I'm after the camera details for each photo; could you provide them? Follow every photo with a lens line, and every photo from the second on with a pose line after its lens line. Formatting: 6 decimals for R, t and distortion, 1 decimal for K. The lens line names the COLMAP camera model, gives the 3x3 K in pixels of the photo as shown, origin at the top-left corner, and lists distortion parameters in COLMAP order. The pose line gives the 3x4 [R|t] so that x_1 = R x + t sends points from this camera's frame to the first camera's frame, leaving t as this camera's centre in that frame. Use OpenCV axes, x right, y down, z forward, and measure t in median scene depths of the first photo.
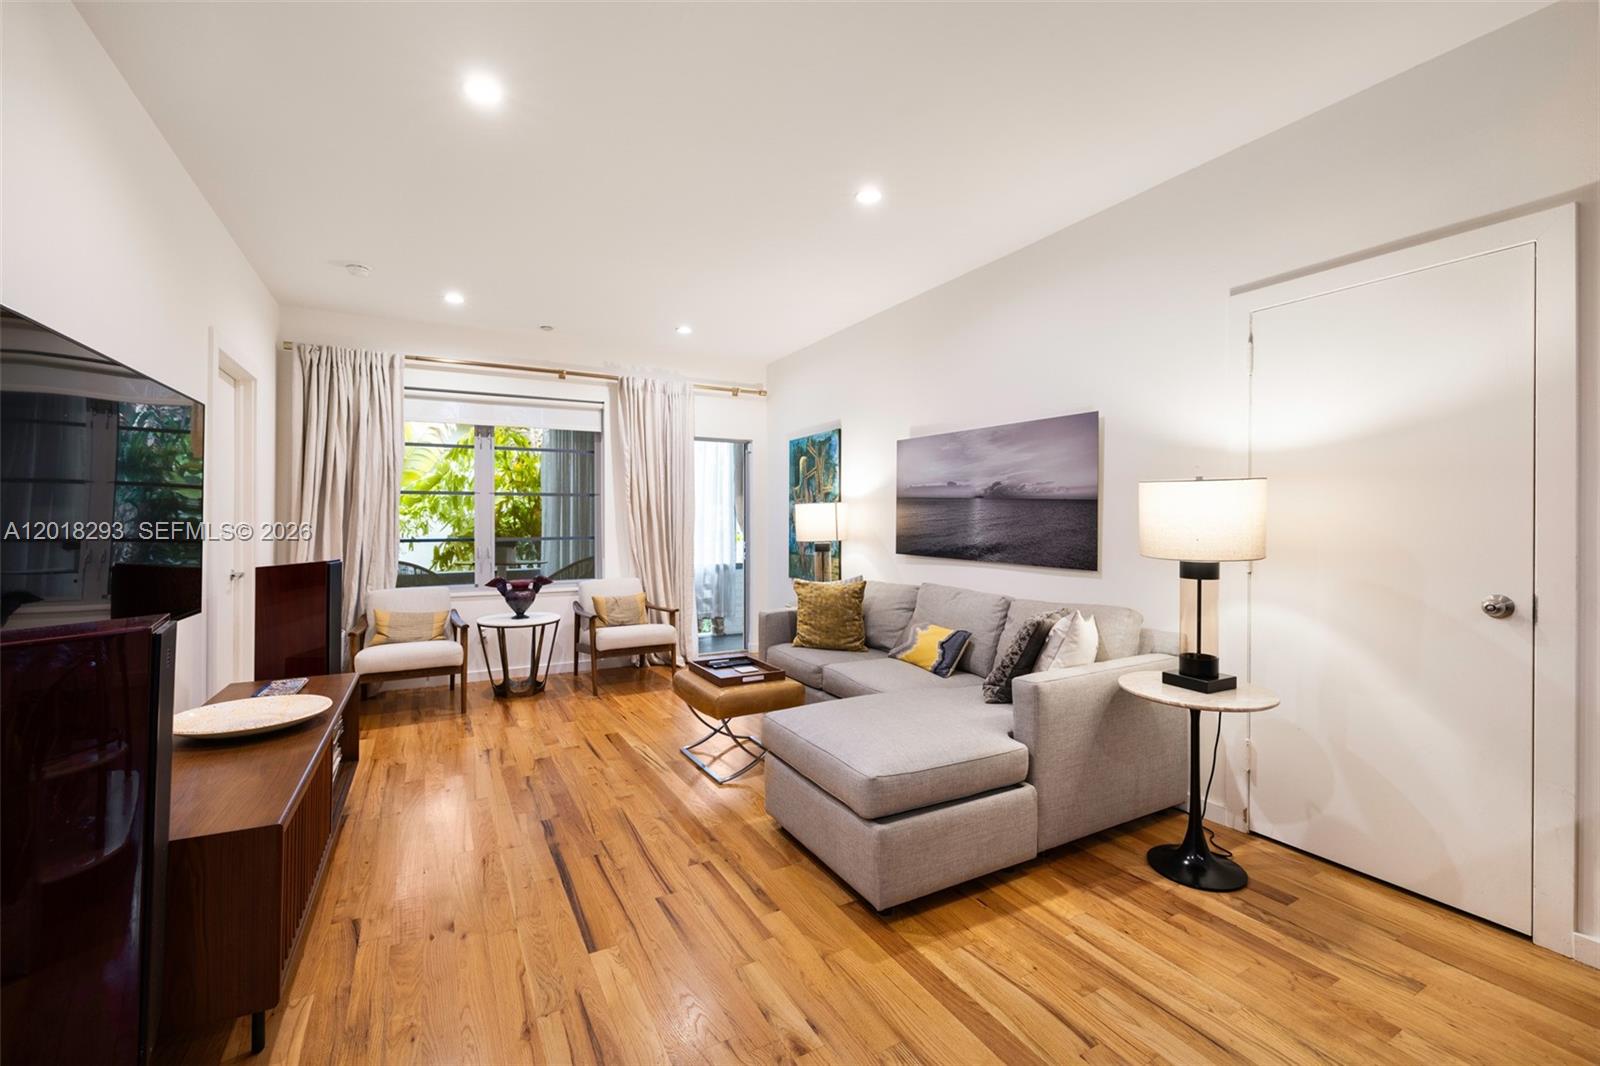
lens RADIAL K [[668.9, 0, 795.6], [0, 668.9, 521.8], [0, 0, 1]] dist [-0.003376, -0.000478]
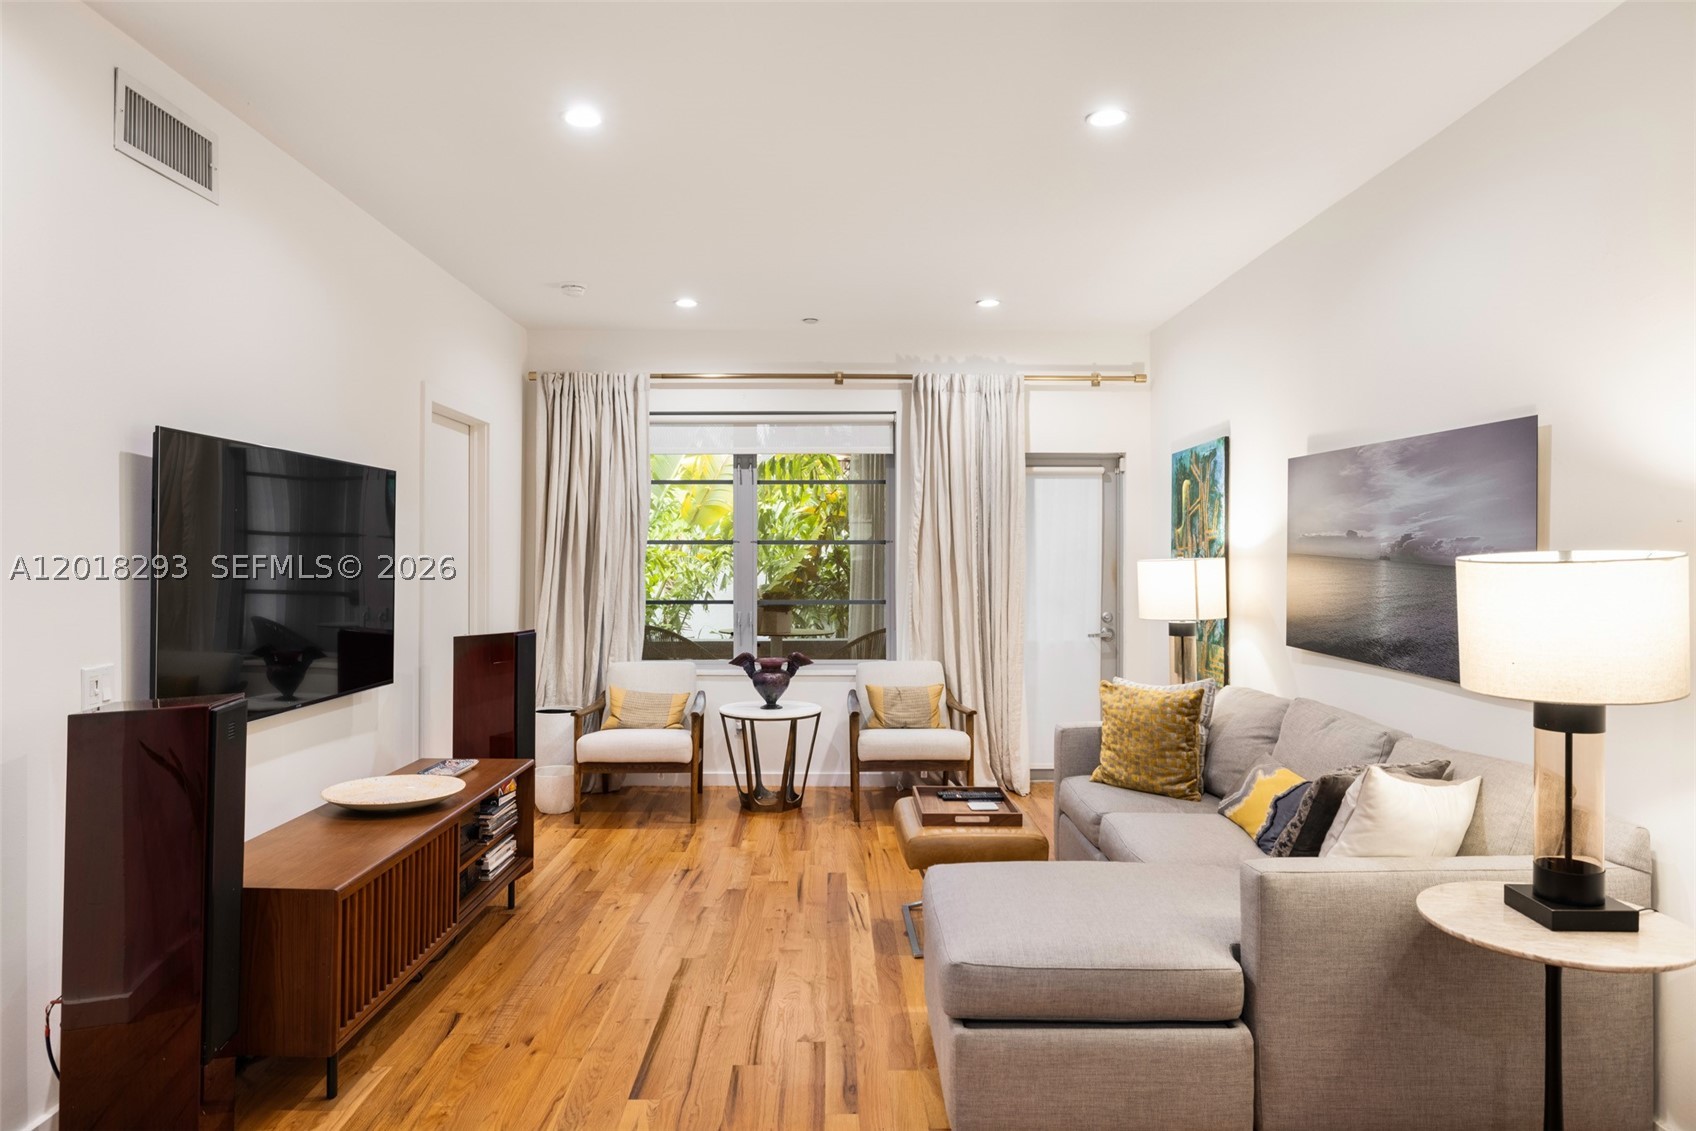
lens RADIAL K [[1082.7, 0, 835.6], [0, 1082.7, 559.8], [0, 0, 1]] dist [-0.002916, -0.003549]
pose [[0.881237, 0.005371, -0.472644, 0.306754], [-0.004704, 0.999986, 0.002592, -0.036962], [0.472651, -0.000061, 0.881250, -0.067359]]
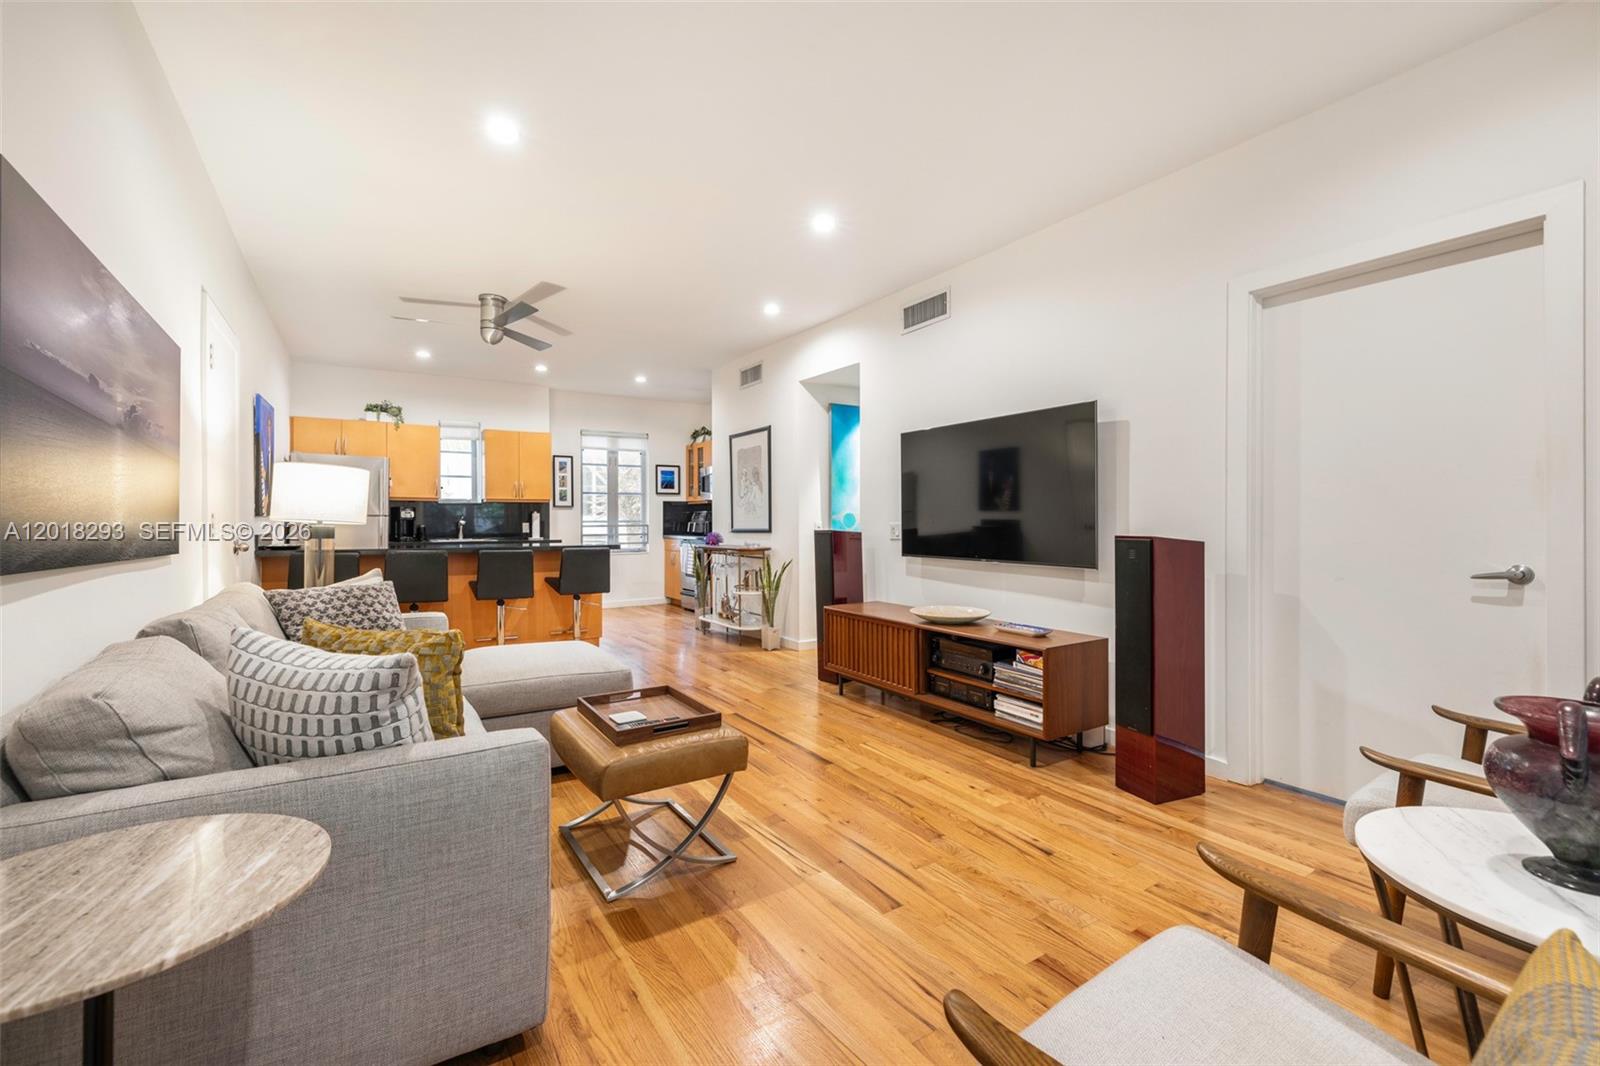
lens RADIAL K [[668.9, 0, 807.1], [0, 668.9, 521.0], [0, 0, 1]] dist [-0.003376, -0.000478]
pose [[-0.995352, -0.002934, -0.096260, -0.172785], [-0.003582, 0.999972, 0.006565, 0.028572], [0.096238, 0.006879, -0.995335, 1.554493]]
